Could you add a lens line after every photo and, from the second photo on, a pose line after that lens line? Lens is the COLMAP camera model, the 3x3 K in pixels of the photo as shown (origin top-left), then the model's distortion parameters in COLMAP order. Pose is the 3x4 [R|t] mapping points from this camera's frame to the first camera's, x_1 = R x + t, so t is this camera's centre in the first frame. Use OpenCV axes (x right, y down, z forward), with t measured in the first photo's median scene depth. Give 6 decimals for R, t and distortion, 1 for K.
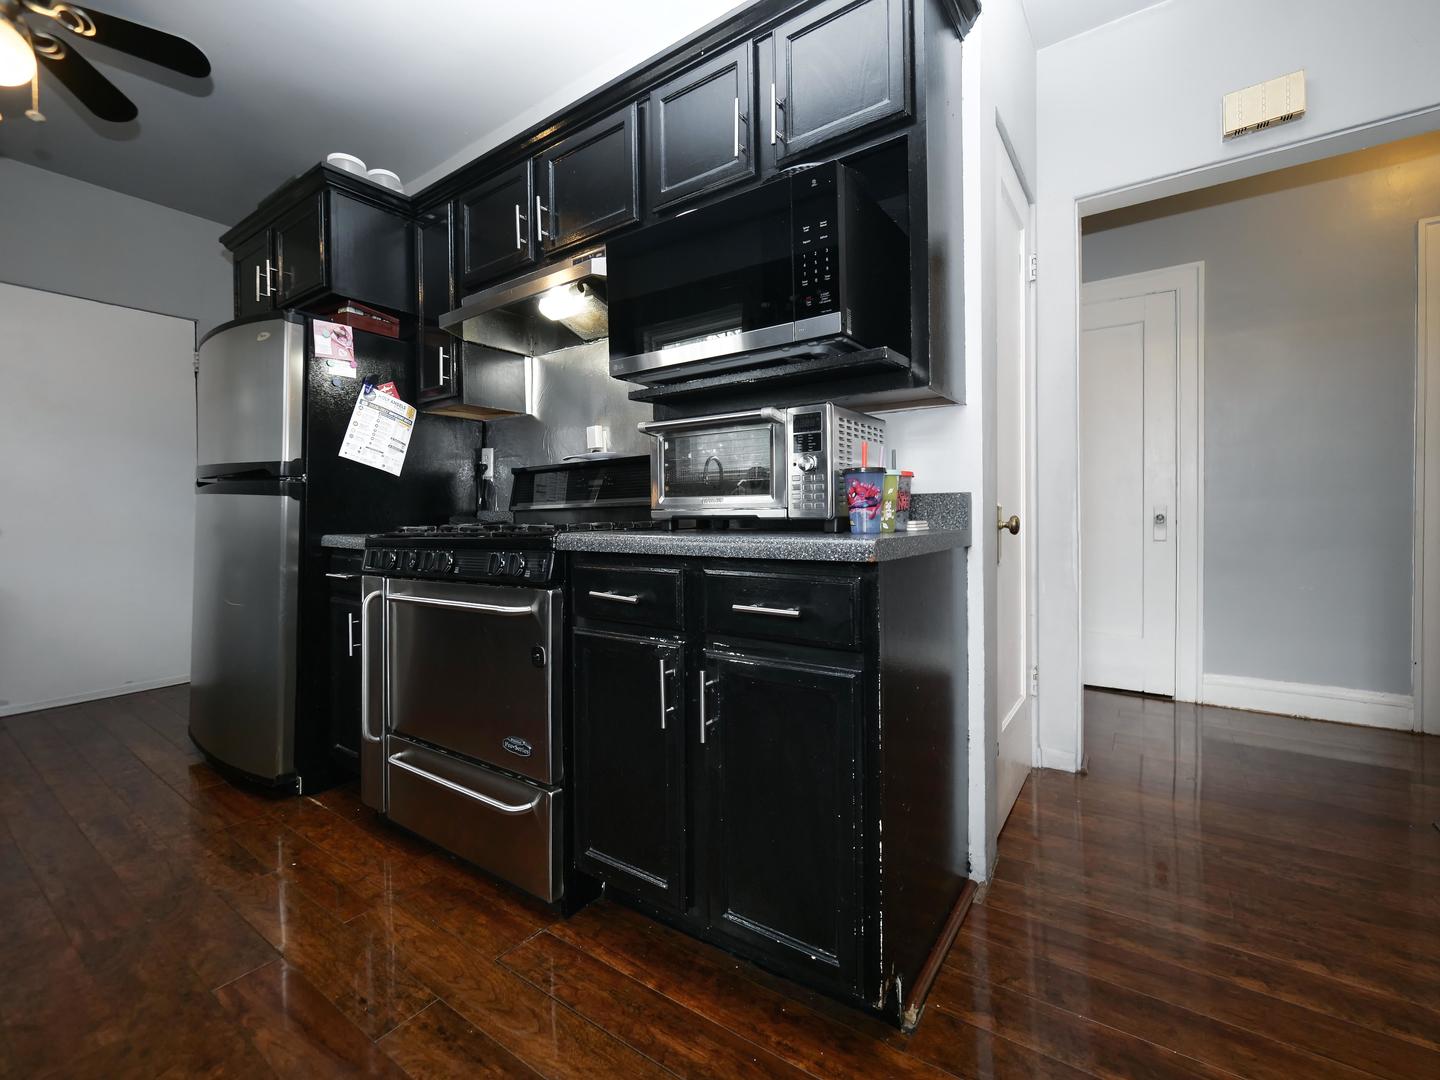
lens RADIAL K [[631.6, 0, 715.3], [0, 631.6, 519.9], [0, 0, 1]] dist [0.000844, 0.000603]
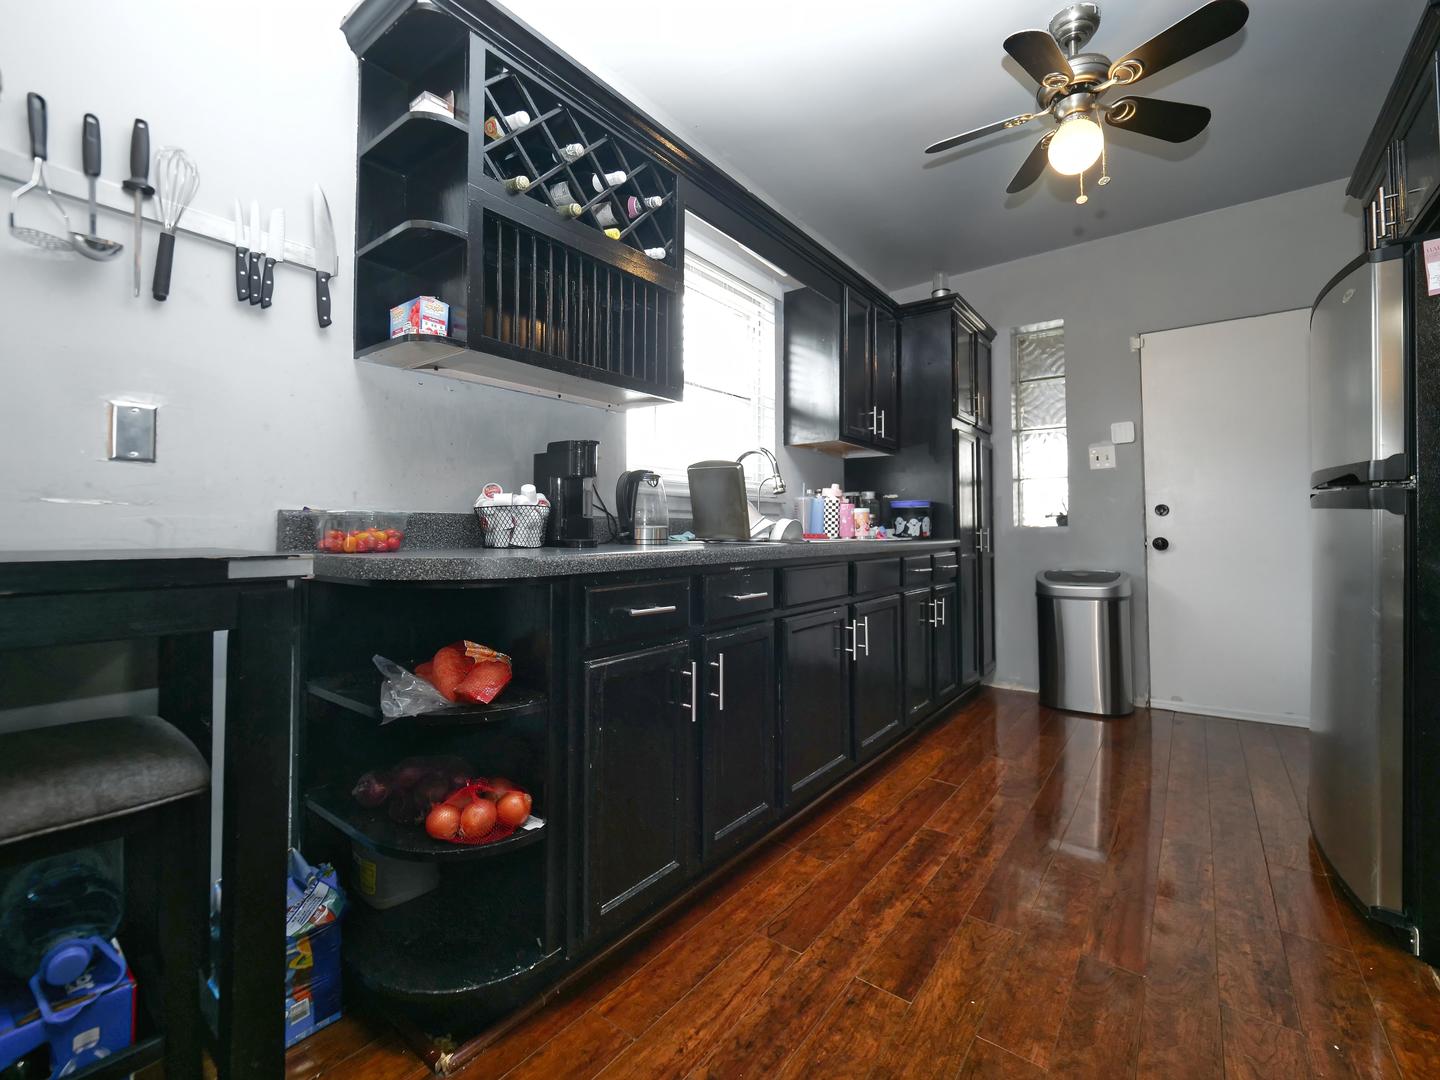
lens RADIAL K [[632.9, 0, 721.7], [0, 632.9, 514.1], [0, 0, 1]] dist [-0.000844, -0.000432]
pose [[-0.036296, -0.025132, -0.999025, 0.049161], [-0.003511, 0.999681, -0.025021, -0.012293], [0.999335, 0.002599, -0.036373, 0.297462]]
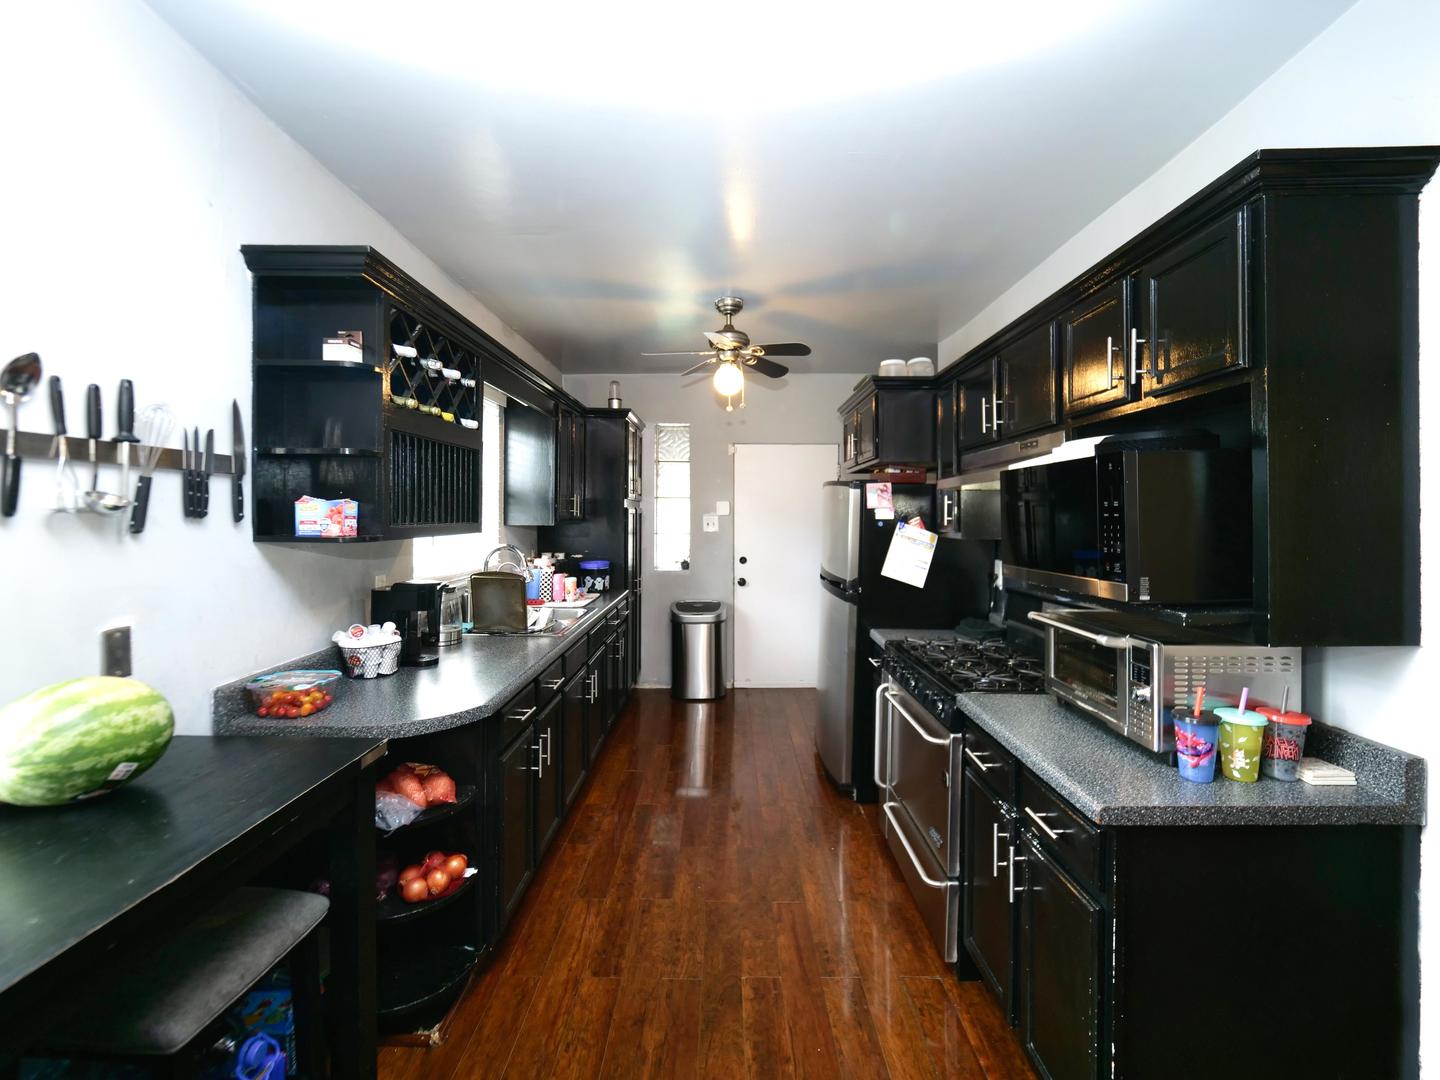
lens RADIAL K [[652.4, 0, 727.7], [0, 652.4, 498.7], [0, 0, 1]] dist [-0.002229, -0.000422]
pose [[0.579150, 0.003774, -0.815212, 0.444874], [-0.012890, 0.999907, -0.004528, -0.282091], [0.815119, 0.013131, 0.579144, -0.162071]]
